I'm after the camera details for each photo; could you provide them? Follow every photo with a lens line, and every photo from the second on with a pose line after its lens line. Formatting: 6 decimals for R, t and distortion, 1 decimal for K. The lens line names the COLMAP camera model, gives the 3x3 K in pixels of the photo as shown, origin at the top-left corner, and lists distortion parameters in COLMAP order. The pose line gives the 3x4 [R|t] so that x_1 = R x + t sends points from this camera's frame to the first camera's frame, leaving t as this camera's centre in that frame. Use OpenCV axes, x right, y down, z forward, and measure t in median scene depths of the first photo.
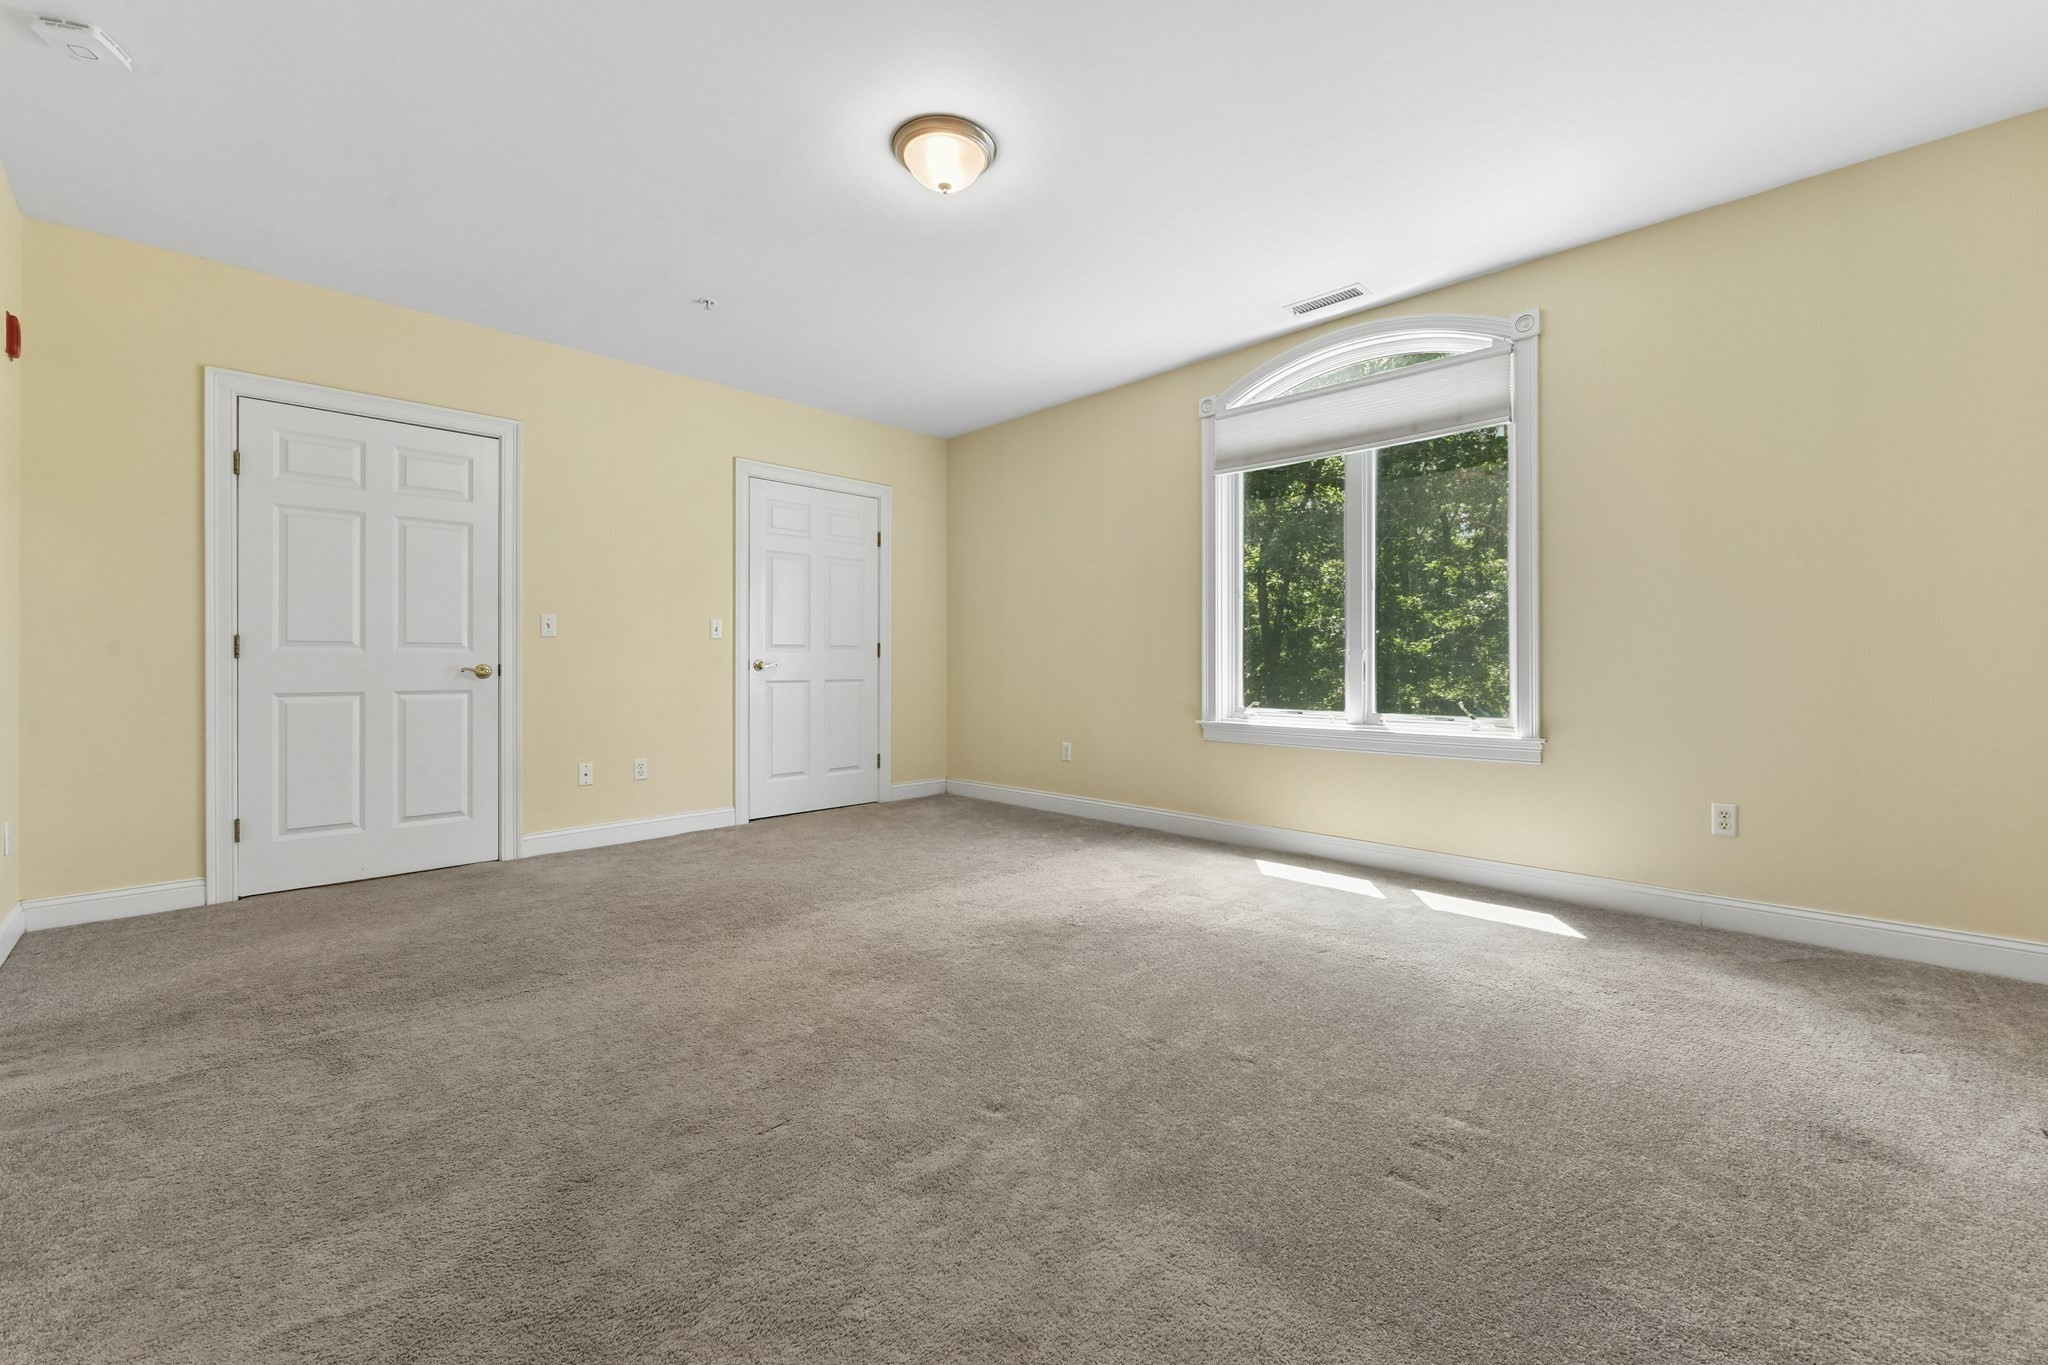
lens RADIAL K [[821.1, 0, 1023.1], [0, 821.1, 679.9], [0, 0, 1]] dist [-0.003343, -0.000987]
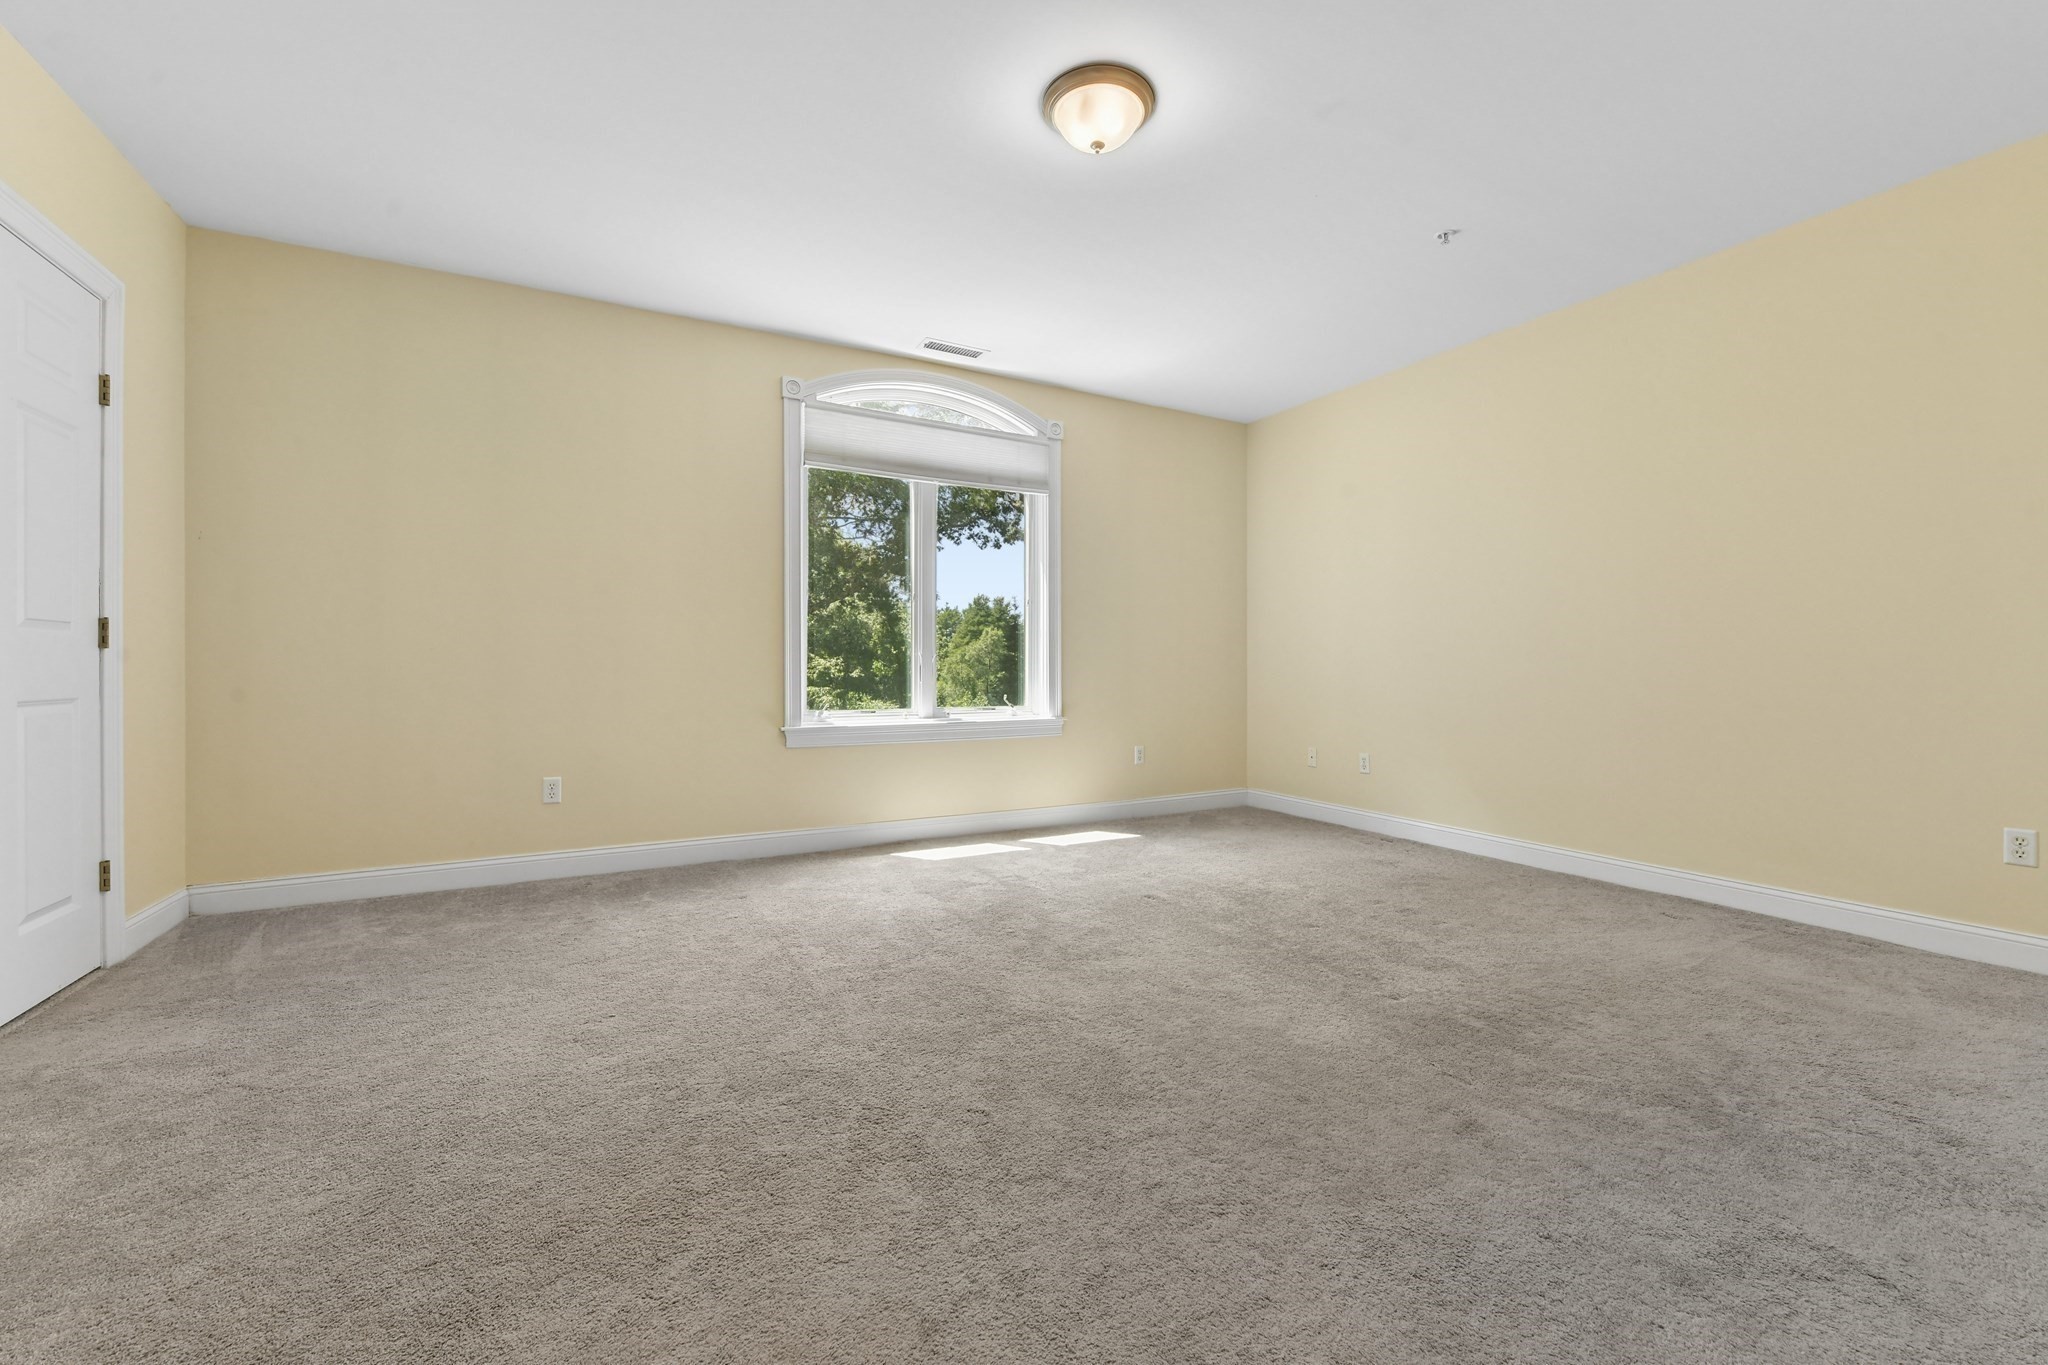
lens RADIAL K [[821.1, 0, 1014.8], [0, 821.1, 684.7], [0, 0, 1]] dist [-0.003343, -0.000987]
pose [[0.282998, -0.014813, 0.959006, -0.693428], [0.022207, 0.999714, 0.008888, -0.000252], [-0.958863, 0.018781, 0.283246, 0.581140]]
